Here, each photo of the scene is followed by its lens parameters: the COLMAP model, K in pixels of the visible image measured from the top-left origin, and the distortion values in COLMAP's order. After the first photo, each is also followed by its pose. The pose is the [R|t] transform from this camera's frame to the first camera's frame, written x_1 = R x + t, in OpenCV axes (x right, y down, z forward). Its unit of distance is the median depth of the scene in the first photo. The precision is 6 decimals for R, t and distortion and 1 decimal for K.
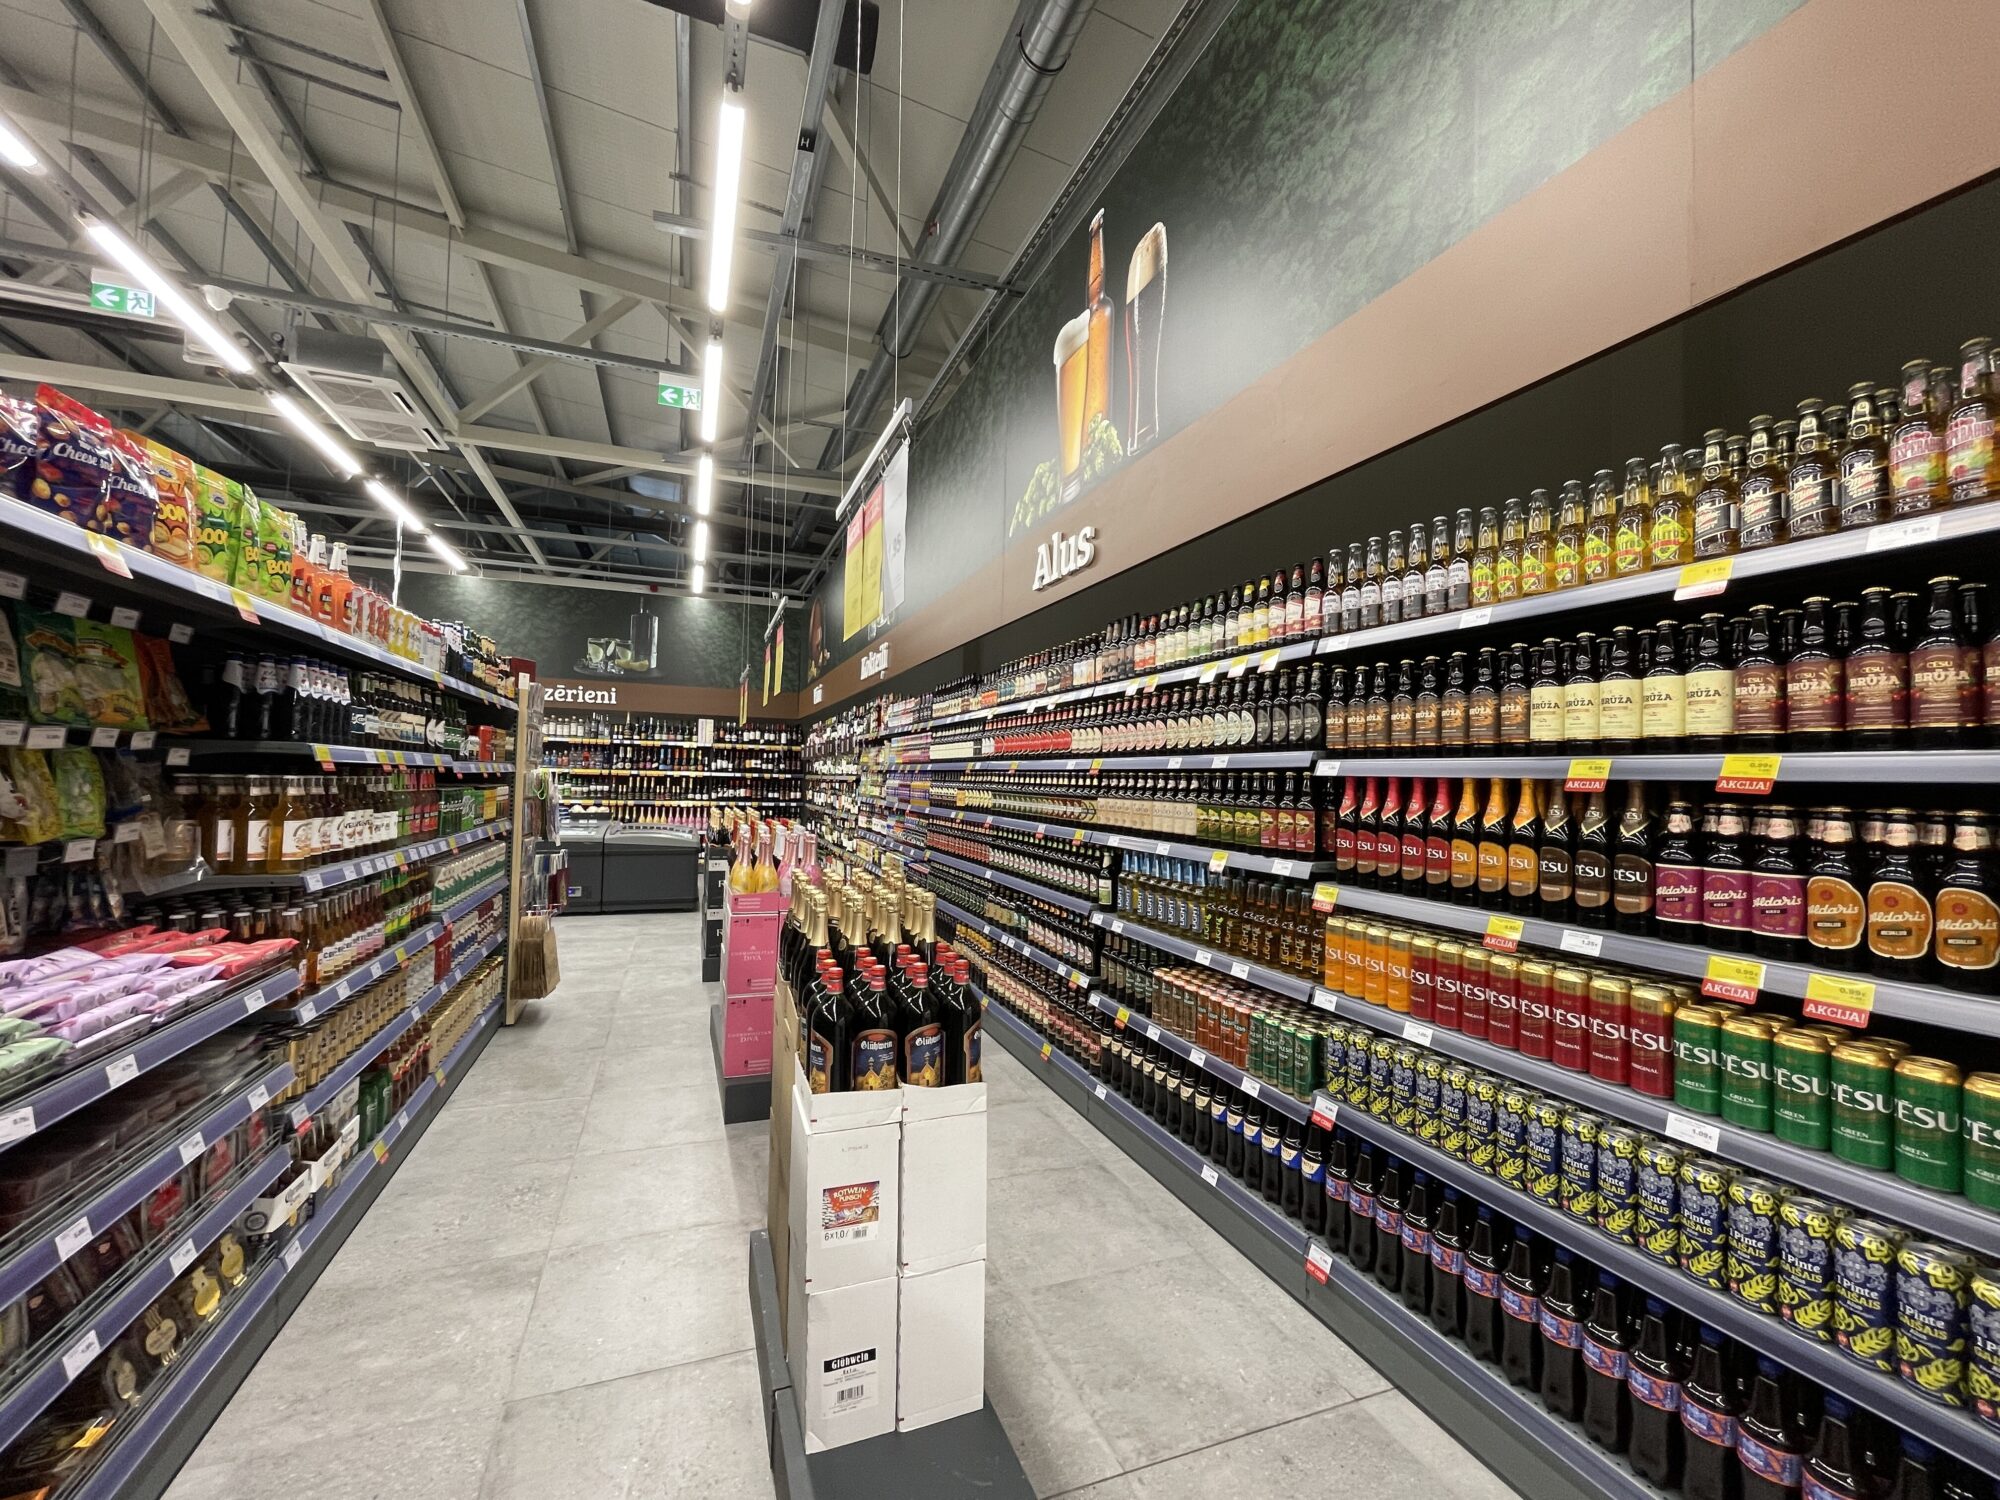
lens RADIAL K [[784.1, 0, 992.4], [0, 784.1, 757.6], [0, 0, 1]] dist [0.001904, -0.000373]
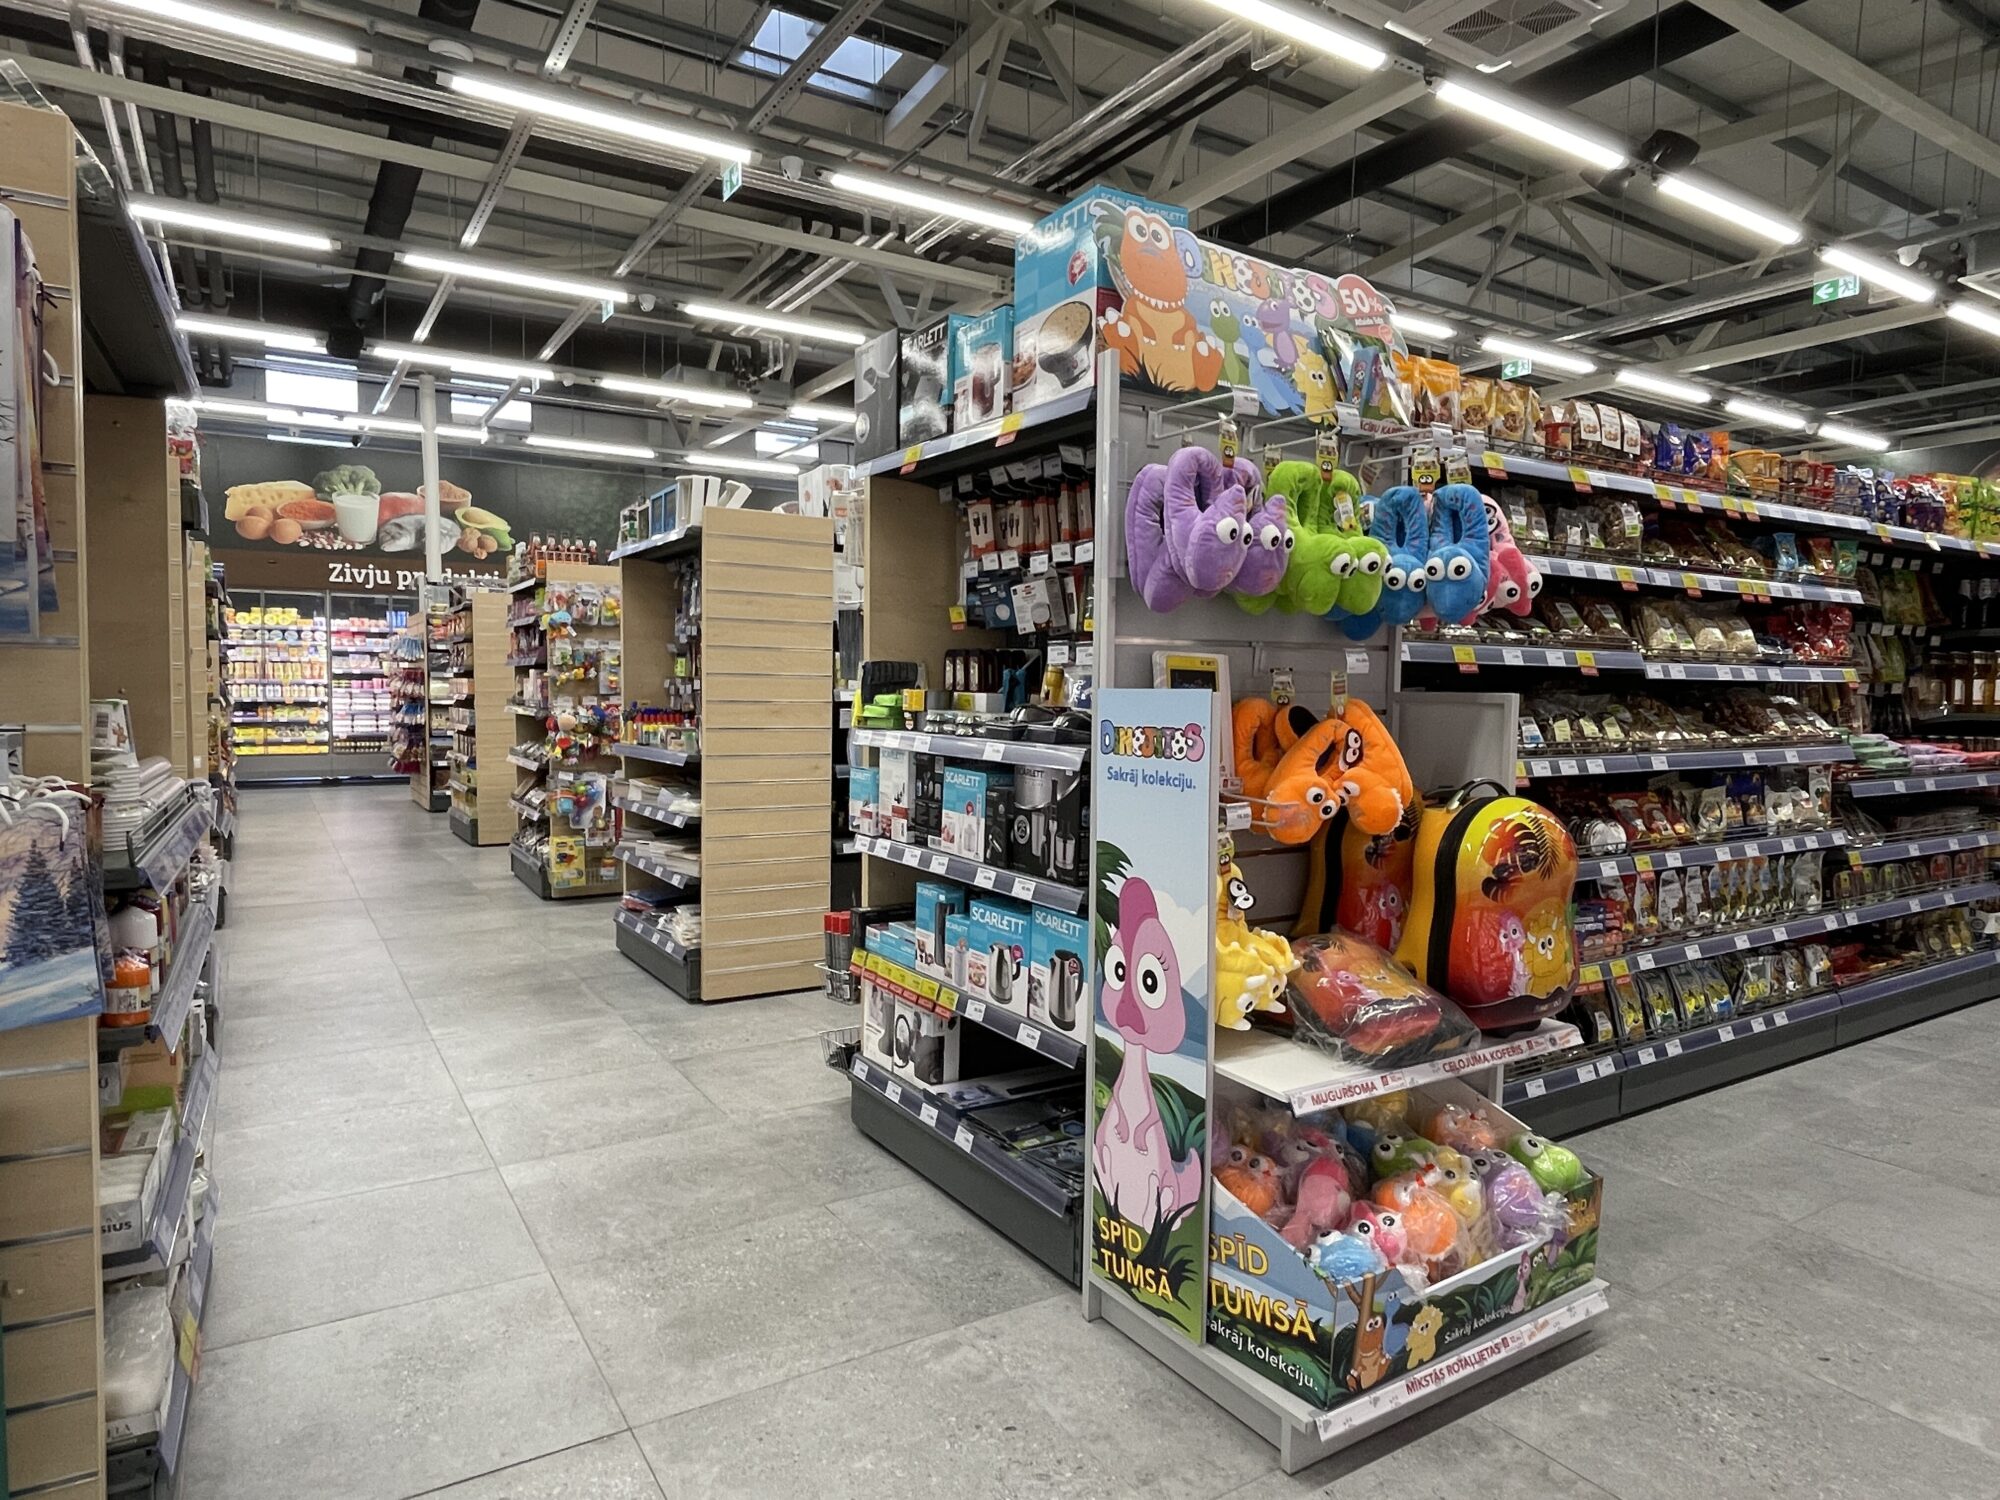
lens RADIAL K [[1183.9, 0, 988.2], [0, 1183.9, 750.9], [0, 0, 1]] dist [0.003264, -0.001305]
pose [[0.176278, 0.028330, -0.983933, 1.153501], [0.022072, 0.999221, 0.032725, 0.109426], [0.984093, -0.027486, 0.175516, -1.498854]]
